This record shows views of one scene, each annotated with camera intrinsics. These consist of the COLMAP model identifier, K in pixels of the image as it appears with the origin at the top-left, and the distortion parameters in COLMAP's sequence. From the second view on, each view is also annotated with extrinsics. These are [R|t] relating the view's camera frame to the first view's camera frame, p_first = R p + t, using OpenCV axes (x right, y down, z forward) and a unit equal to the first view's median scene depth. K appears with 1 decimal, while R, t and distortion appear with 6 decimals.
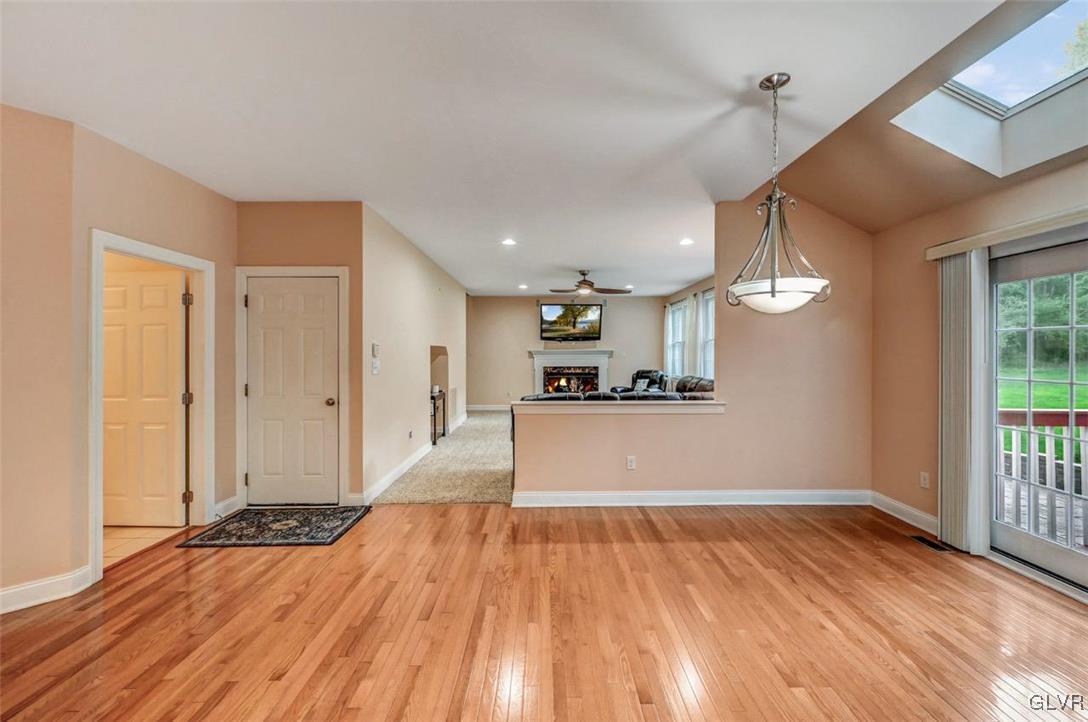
lens RADIAL K [[443.5, 0, 543.5], [0, 443.5, 352.0], [0, 0, 1]] dist [0.000840, 0.000050]
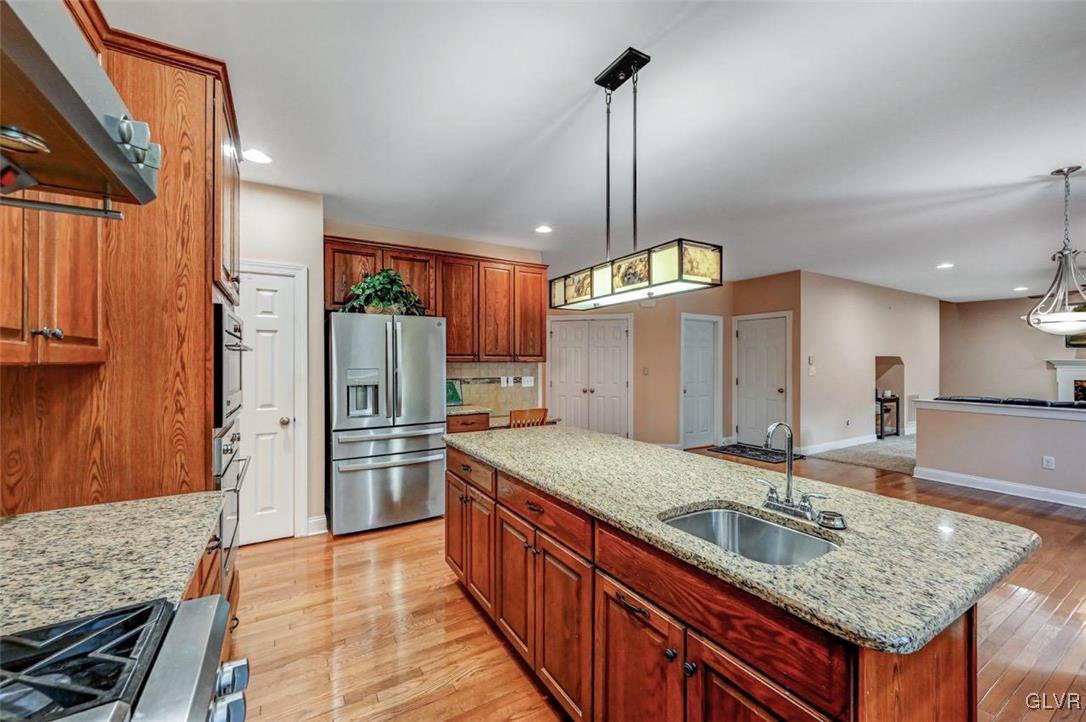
lens RADIAL K [[431.0, 0, 550.2], [0, 431.0, 361.2], [0, 0, 1]] dist [0.004304, 0.000257]
pose [[0.522746, 0.002848, -0.852484, 0.470045], [-0.002428, 0.999995, 0.001853, -0.001826], [0.852485, 0.001101, 0.522751, -0.626272]]
